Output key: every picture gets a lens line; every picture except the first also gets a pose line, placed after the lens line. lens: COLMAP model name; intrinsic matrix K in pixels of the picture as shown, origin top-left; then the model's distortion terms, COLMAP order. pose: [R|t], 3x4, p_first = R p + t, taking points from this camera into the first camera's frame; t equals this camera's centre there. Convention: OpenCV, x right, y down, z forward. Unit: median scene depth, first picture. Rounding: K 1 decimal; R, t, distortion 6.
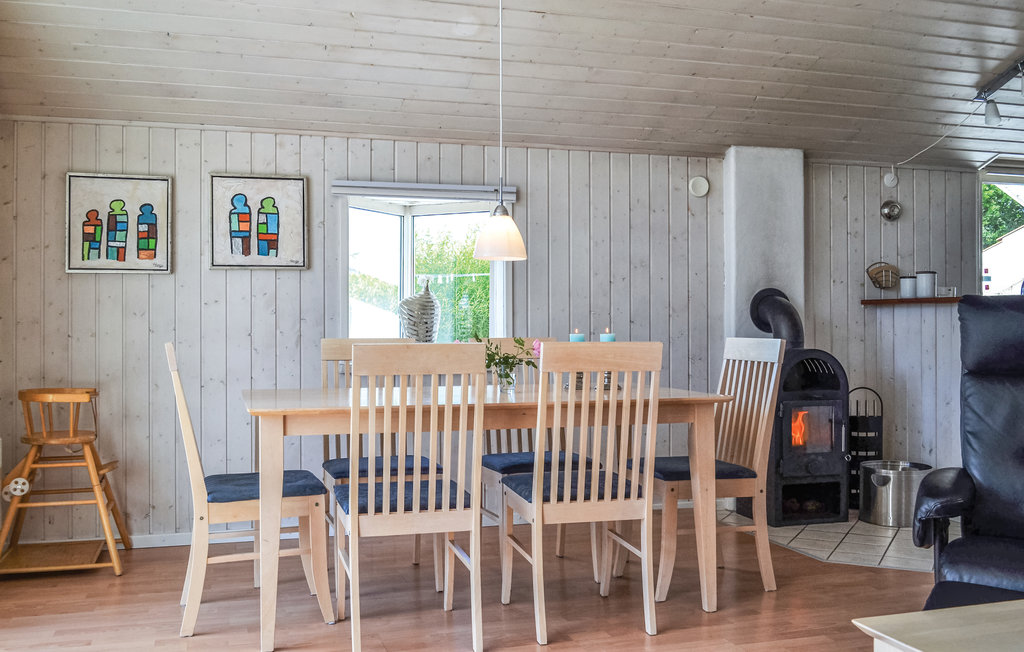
lens RADIAL K [[916.3, 0, 512.0], [0, 916.3, 326.0], [0, 0, 1]] dist [0.009247, 0.004300]
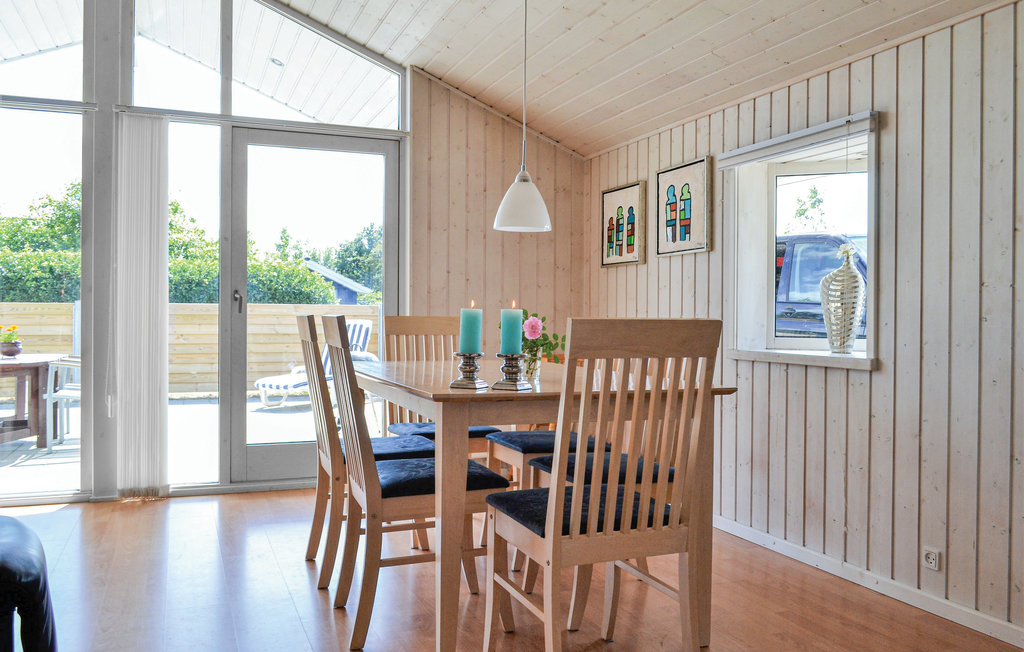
lens RADIAL K [[871.3, 0, 512.0], [0, 871.3, 326.0], [0, 0, 1]] dist [-0.008460, -0.006487]
pose [[0.077328, 0.016984, -0.996861, 0.710011], [-0.006168, 0.999844, 0.016557, 0.005163], [0.996987, 0.004868, 0.077421, 0.733907]]
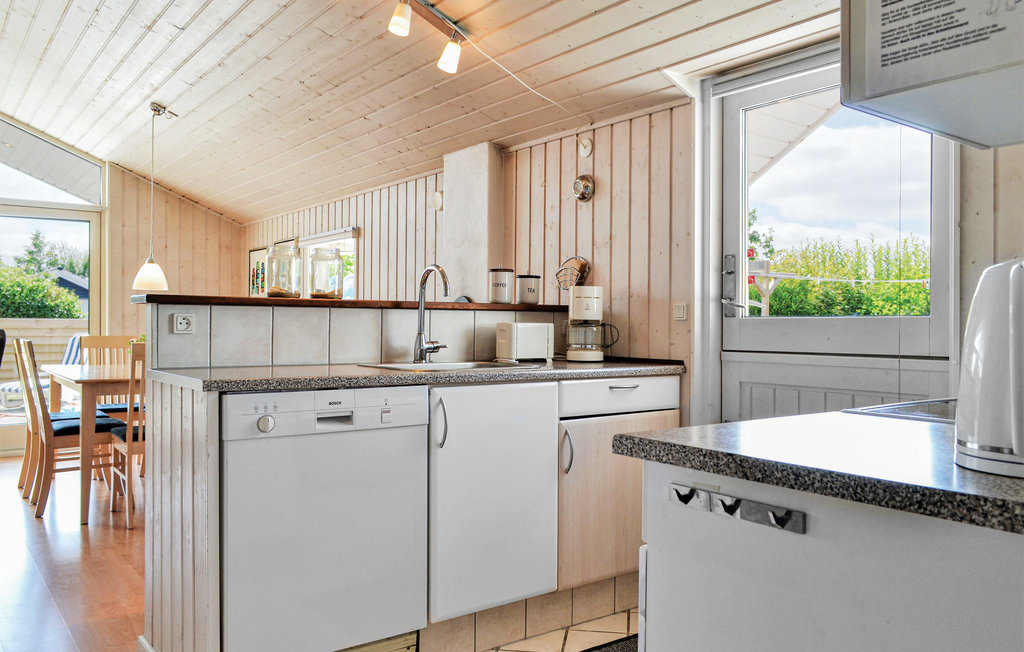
lens RADIAL K [[807.7, 0, 512.0], [0, 807.7, 326.0], [0, 0, 1]] dist [-0.003102, 0.003493]
pose [[0.344803, 0.009241, -0.938629, 1.272658], [-0.002991, 0.999957, 0.008746, -0.019883], [0.938670, -0.000208, 0.344816, 0.881896]]
